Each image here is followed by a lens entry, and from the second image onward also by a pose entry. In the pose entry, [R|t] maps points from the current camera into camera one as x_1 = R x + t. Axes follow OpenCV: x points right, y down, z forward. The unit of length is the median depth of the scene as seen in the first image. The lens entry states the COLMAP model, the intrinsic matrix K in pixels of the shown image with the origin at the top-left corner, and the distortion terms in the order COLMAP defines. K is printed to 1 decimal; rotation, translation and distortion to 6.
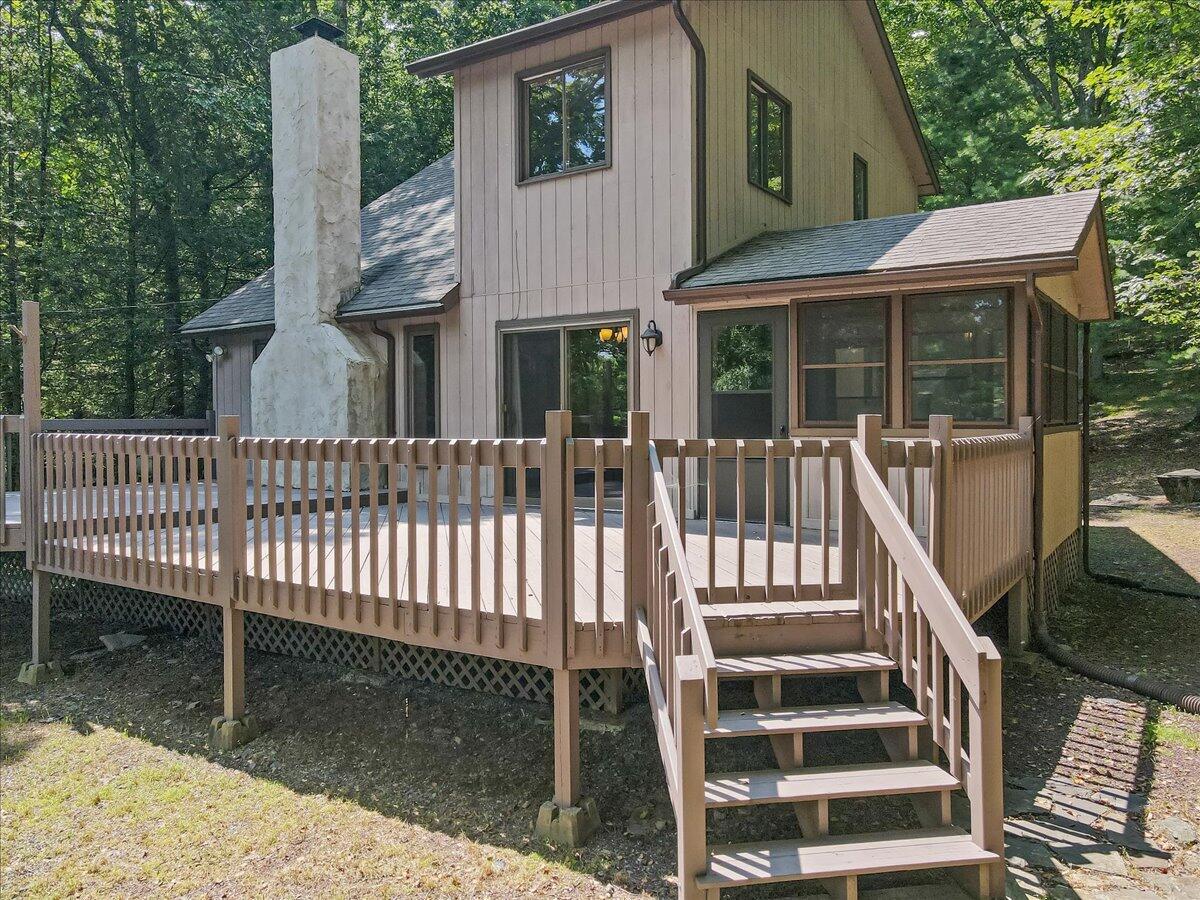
lens RADIAL K [[874.0, 0, 608.9], [0, 874.0, 432.5], [0, 0, 1]] dist [0.015530, 0.007164]
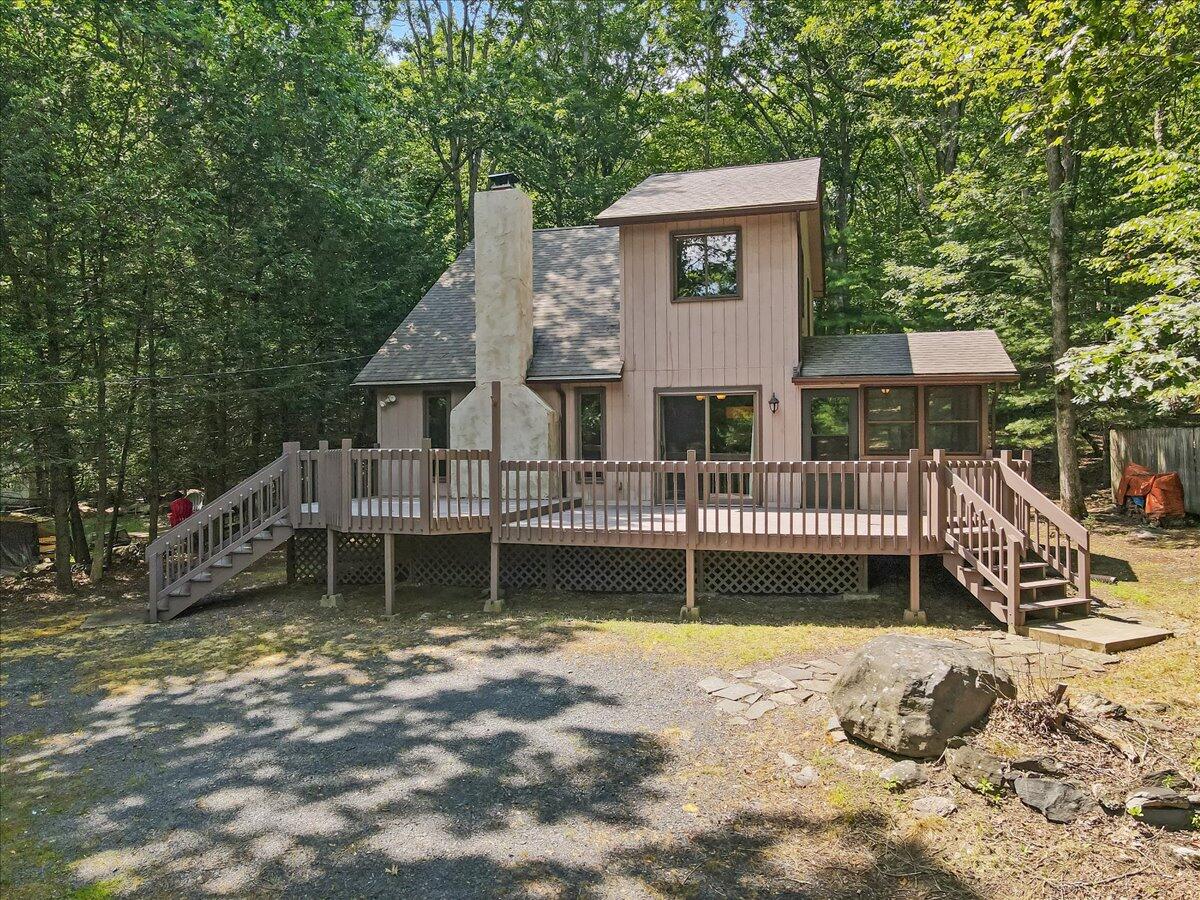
lens RADIAL K [[874.0, 0, 613.0], [0, 874.0, 442.1], [0, 0, 1]] dist [0.015530, 0.007164]
pose [[0.948324, 0.003355, 0.317285, -0.710518], [0.003468, 0.999775, -0.020937, 0.001713], [-0.317284, 0.020955, 0.948099, -0.459504]]
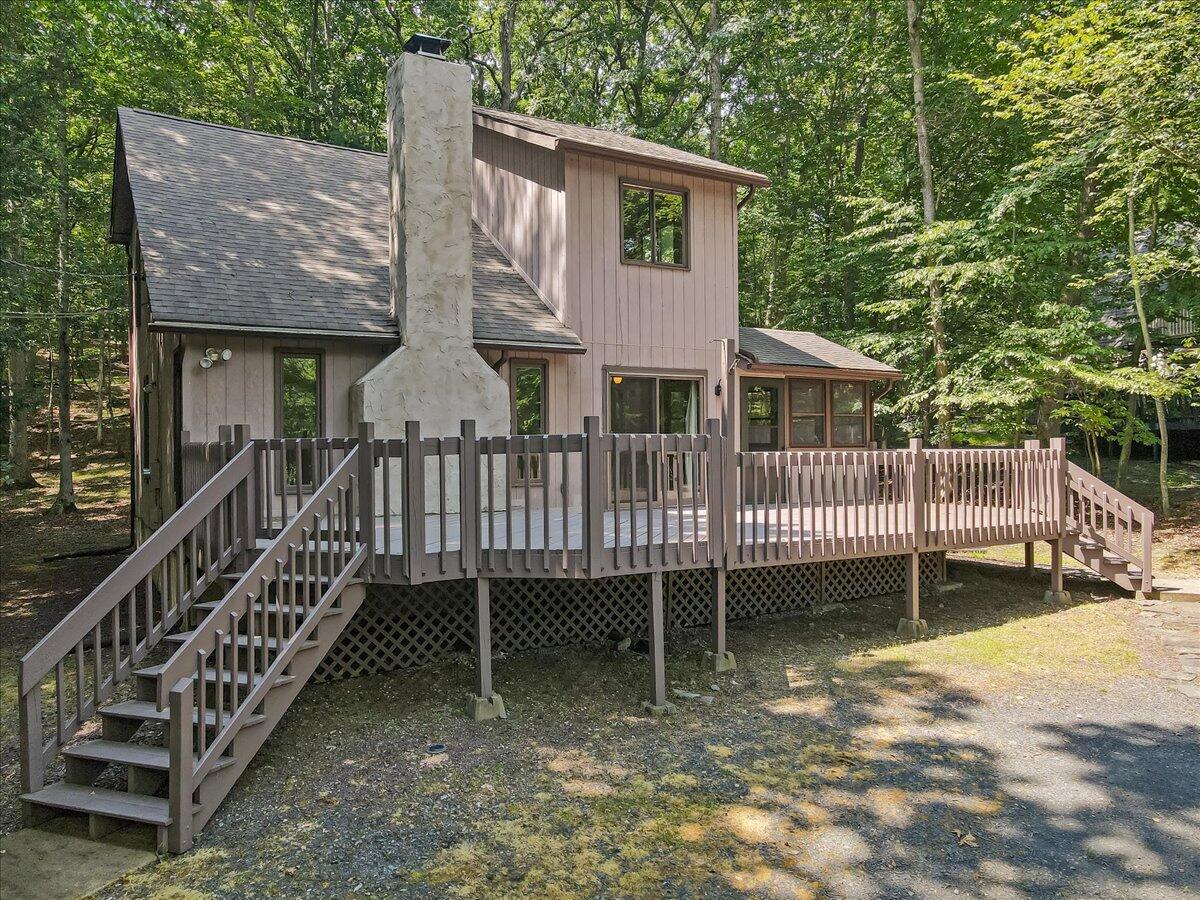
lens RADIAL K [[857.6, 0, 598.1], [0, 857.6, 441.3], [0, 0, 1]] dist [0.009239, -0.000652]
pose [[0.442502, 0.006264, 0.896746, -1.273709], [0.017163, 0.999733, -0.015452, 0.001587], [-0.896603, 0.022228, 0.442277, 0.478369]]
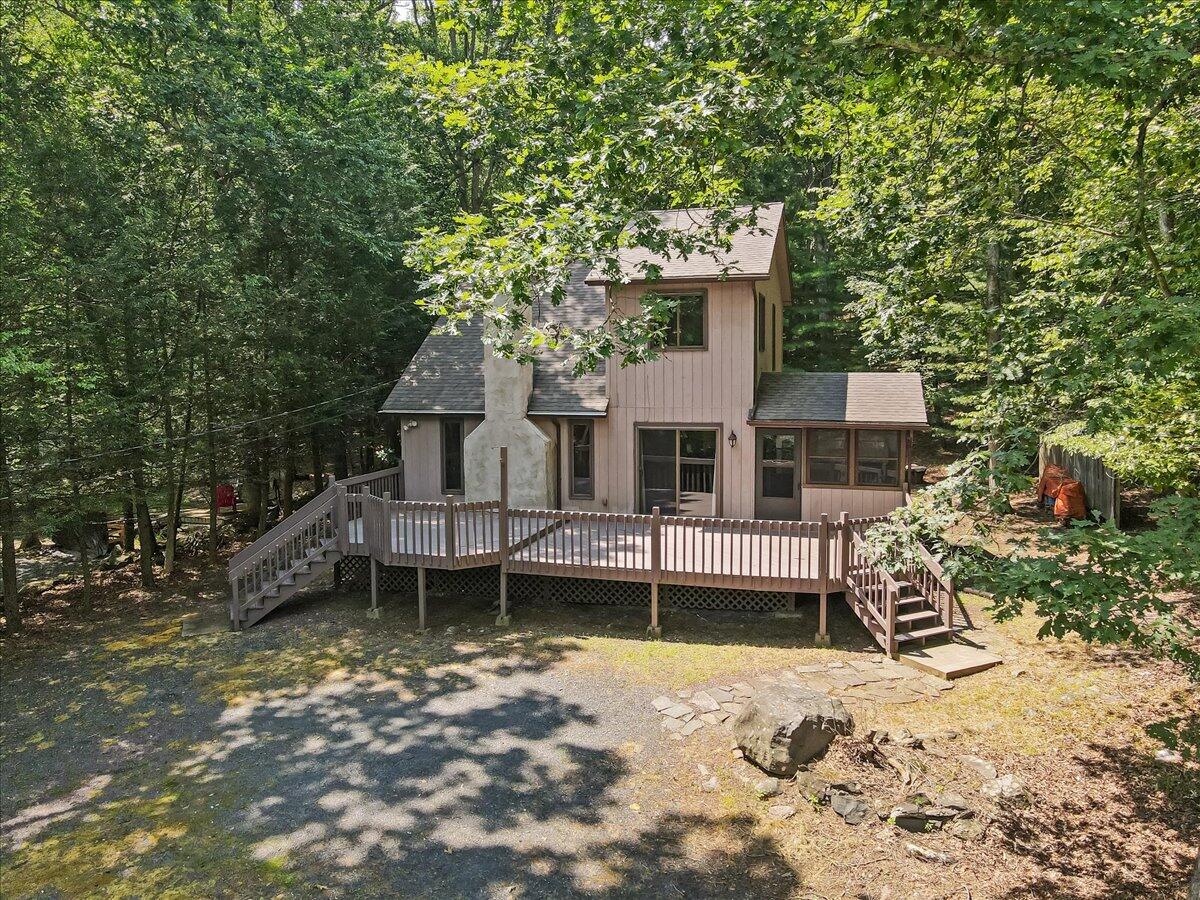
lens RADIAL K [[874.0, 0, 617.6], [0, 874.0, 434.1], [0, 0, 1]] dist [0.015530, 0.007164]
pose [[0.947065, -0.019895, 0.320424, -0.780721], [-0.000404, 0.998003, 0.063162, -0.225518], [-0.321041, -0.059948, 0.945166, -0.768679]]
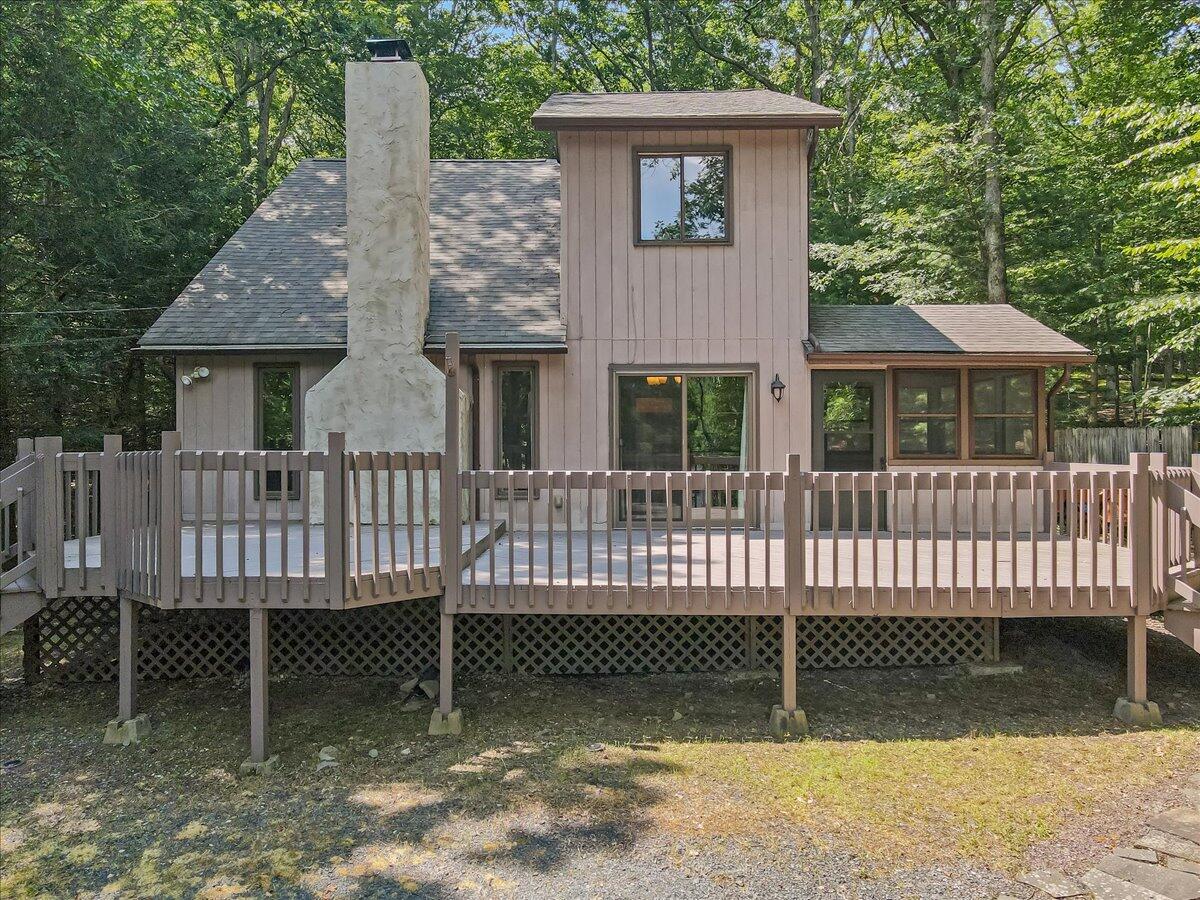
lens RADIAL K [[874.0, 0, 603.1], [0, 874.0, 441.9], [0, 0, 1]] dist [0.015530, 0.007164]
pose [[0.837531, 0.006617, 0.546349, -0.760143], [0.005138, 0.999787, -0.019984, -0.007034], [-0.546365, 0.019545, 0.837319, 0.084281]]
